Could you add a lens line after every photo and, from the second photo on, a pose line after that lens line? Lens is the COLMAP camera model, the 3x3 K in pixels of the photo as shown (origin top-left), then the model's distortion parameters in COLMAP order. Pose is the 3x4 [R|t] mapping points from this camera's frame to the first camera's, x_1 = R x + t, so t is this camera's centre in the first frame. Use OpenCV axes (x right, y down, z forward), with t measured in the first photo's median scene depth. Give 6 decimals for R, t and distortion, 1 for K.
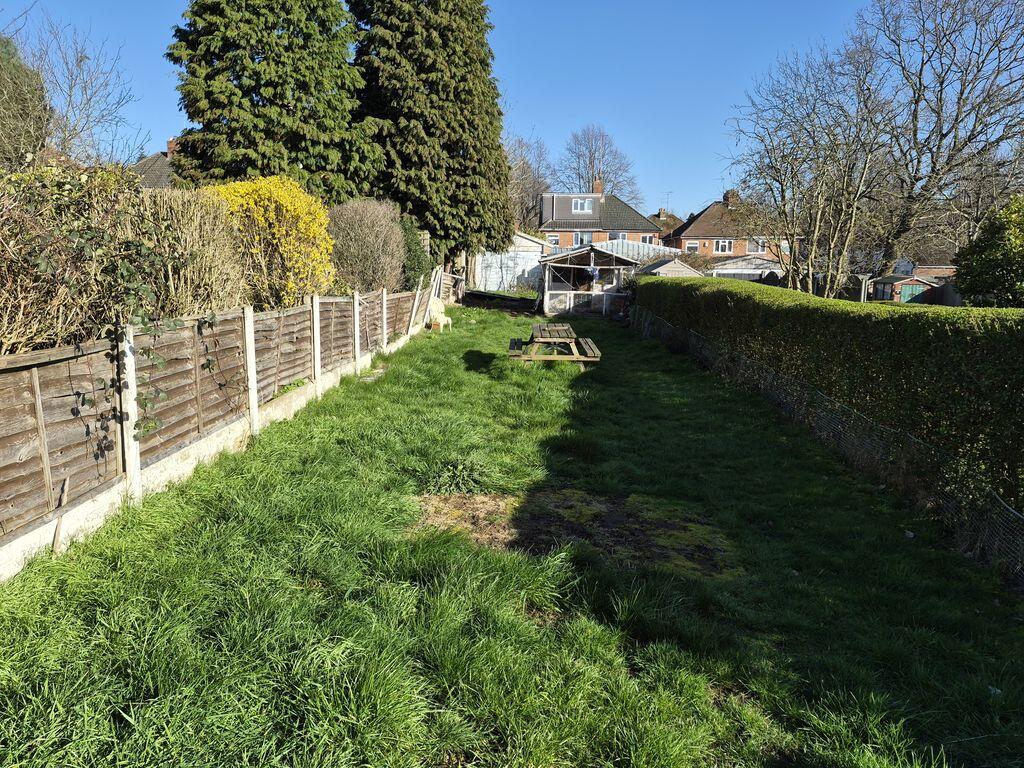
lens RADIAL K [[682.3, 0, 512.0], [0, 682.3, 384.0], [0, 0, 1]] dist [-0.001752, 0.000421]
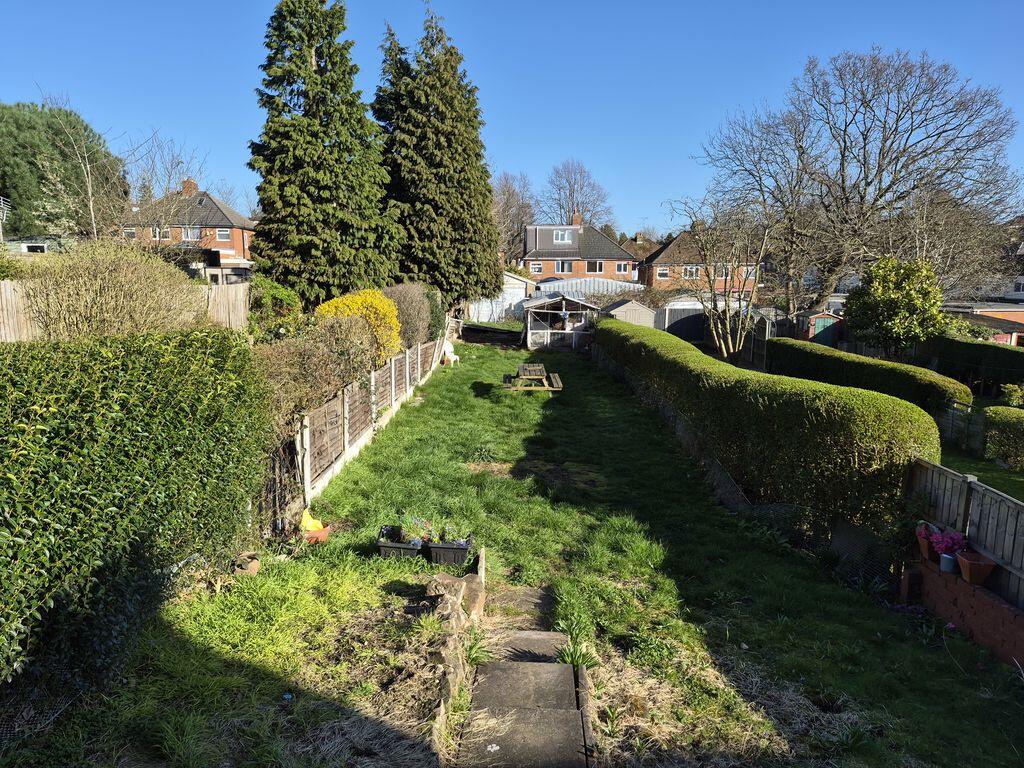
lens RADIAL K [[682.3, 0, 512.0], [0, 682.3, 384.0], [0, 0, 1]] dist [-0.001752, 0.000421]
pose [[0.999758, -0.010437, 0.019378, -0.008366], [0.010819, 0.999747, -0.019698, -0.010833], [-0.019168, 0.019903, 0.999618, -0.317704]]
